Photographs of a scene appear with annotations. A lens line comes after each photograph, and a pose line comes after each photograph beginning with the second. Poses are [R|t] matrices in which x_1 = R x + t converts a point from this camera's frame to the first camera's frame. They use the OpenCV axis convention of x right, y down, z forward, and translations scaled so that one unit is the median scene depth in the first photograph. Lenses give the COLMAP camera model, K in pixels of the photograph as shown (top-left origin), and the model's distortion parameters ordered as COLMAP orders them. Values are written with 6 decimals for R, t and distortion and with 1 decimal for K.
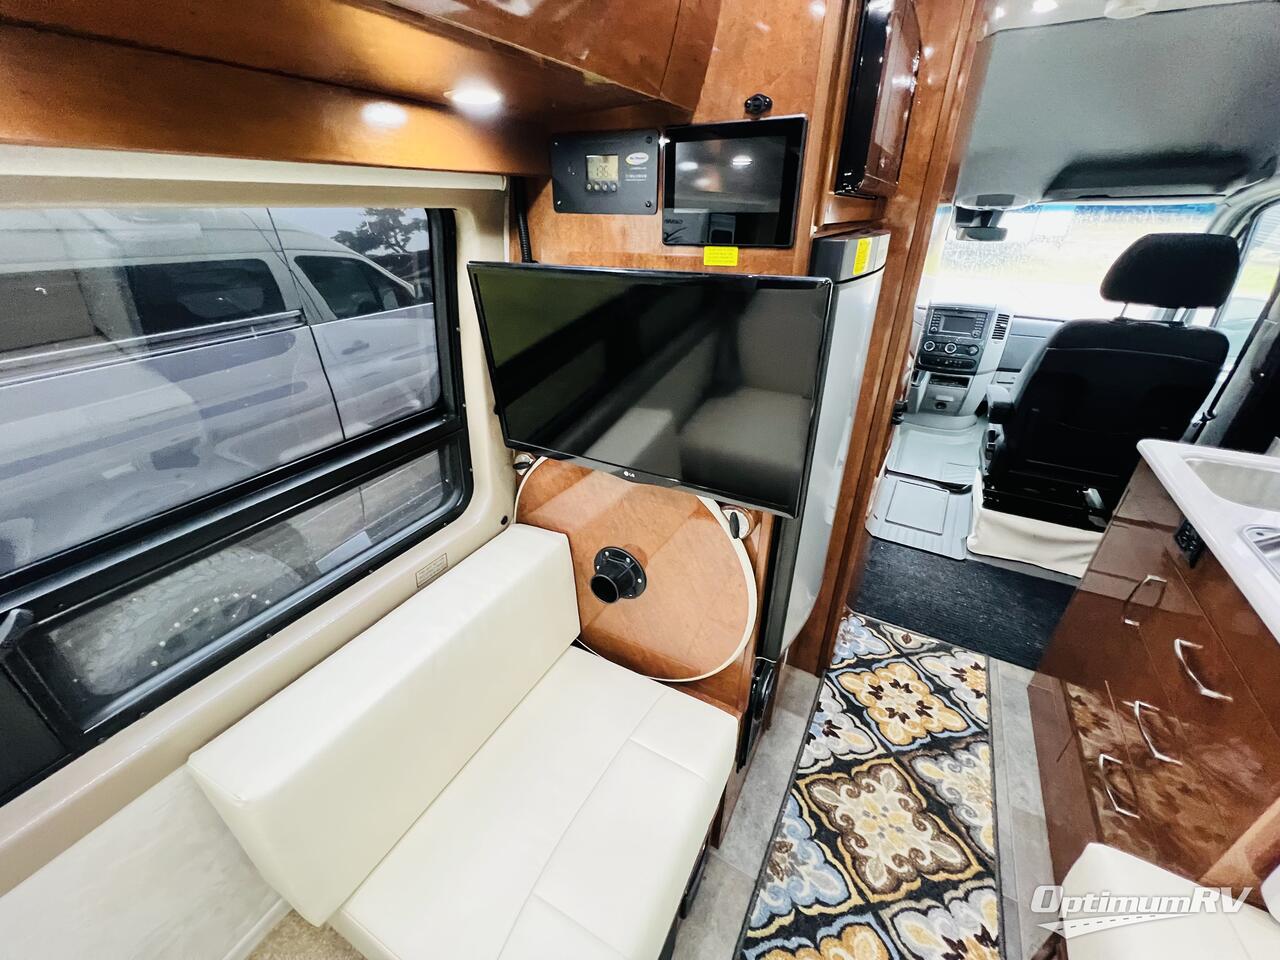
lens RADIAL K [[513.3, 0, 636.0], [0, 513.3, 477.3], [0, 0, 1]] dist [-0.001568, 0.000018]
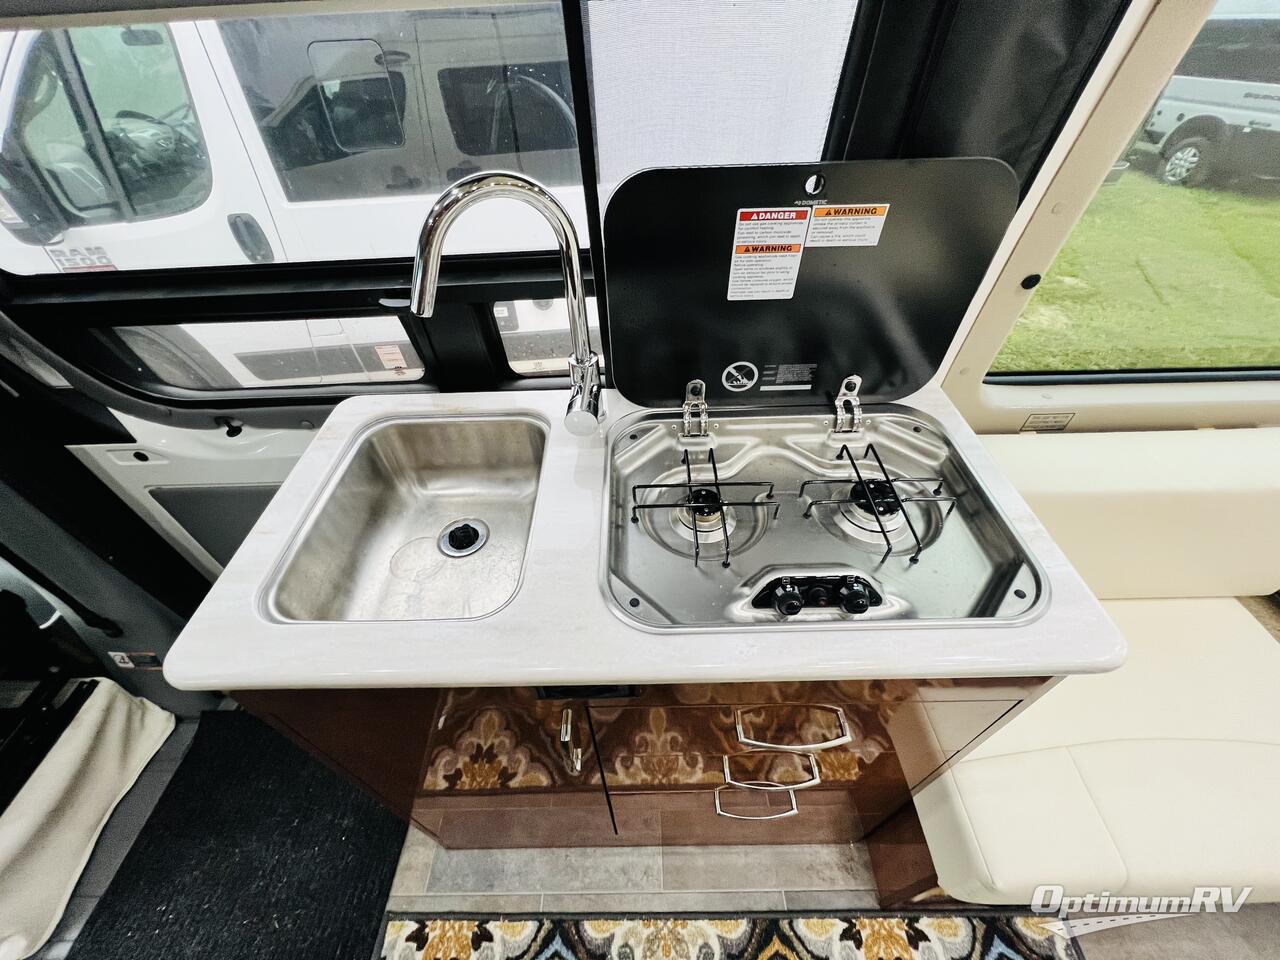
lens RADIAL K [[513.3, 0, 636.0], [0, 513.3, 477.3], [0, 0, 1]] dist [-0.001568, 0.000018]
pose [[-0.492713, -0.594442, 0.635510, 0.402031], [0.429316, 0.469188, 0.771719, -0.173493], [-0.756916, 0.653070, 0.024028, 0.384496]]
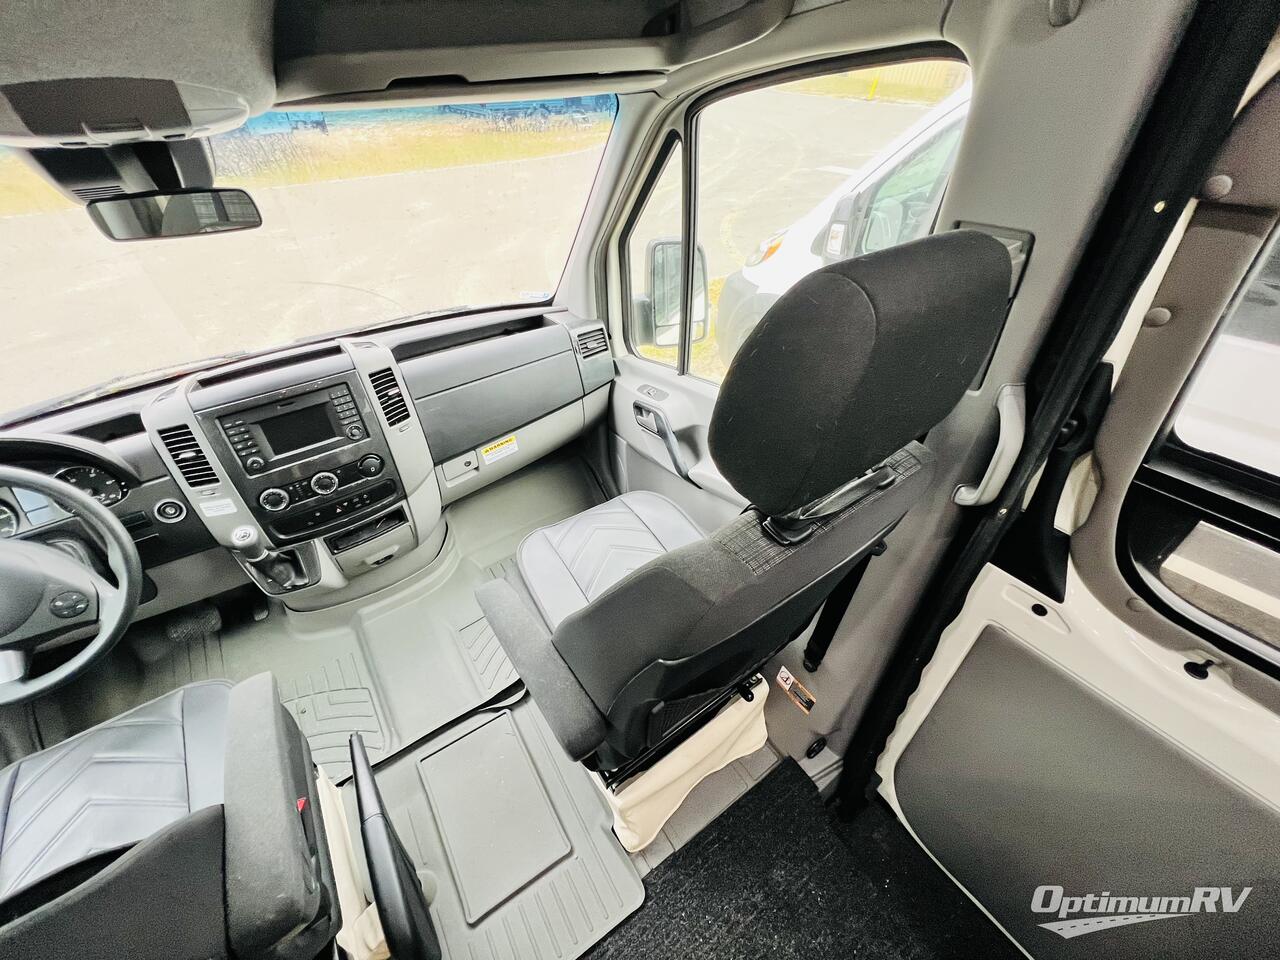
lens RADIAL K [[511.5, 0, 637.6], [0, 511.5, 477.0], [0, 0, 1]] dist [-0.004547, 0.000234]
pose [[0.433857, -0.566996, 0.700203, 0.550795], [0.435748, 0.812267, 0.387744, -0.388197], [-0.788601, 0.136887, 0.599475, 0.694358]]
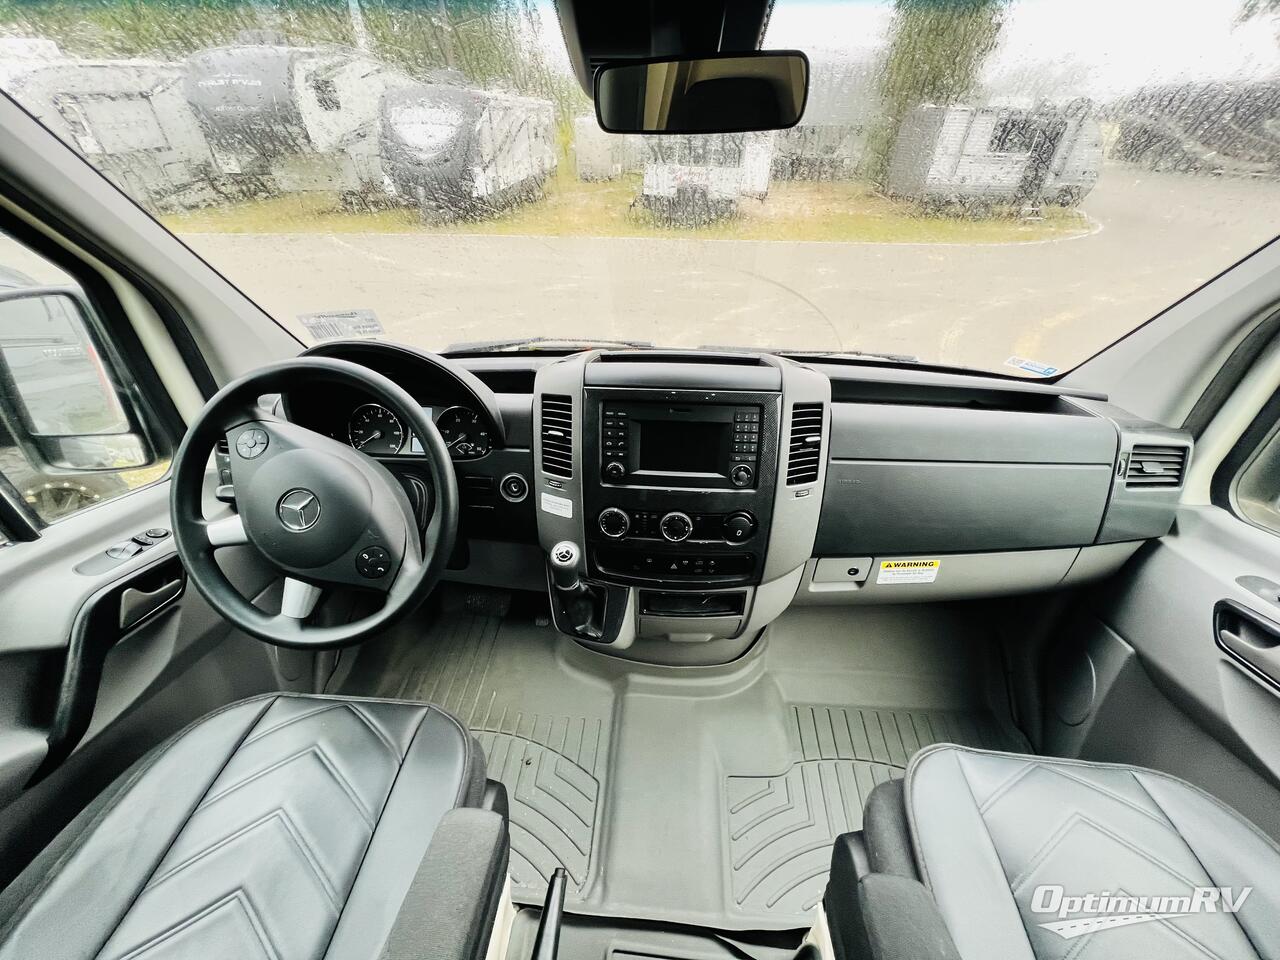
lens RADIAL K [[511.5, 0, 637.6], [0, 511.5, 477.0], [0, 0, 1]] dist [-0.004547, 0.000234]
pose [[0.901884, -0.215544, 0.374361, 0.618421], [0.191525, 0.976307, 0.100714, -0.398053], [-0.387200, -0.019132, 0.921797, 0.932766]]
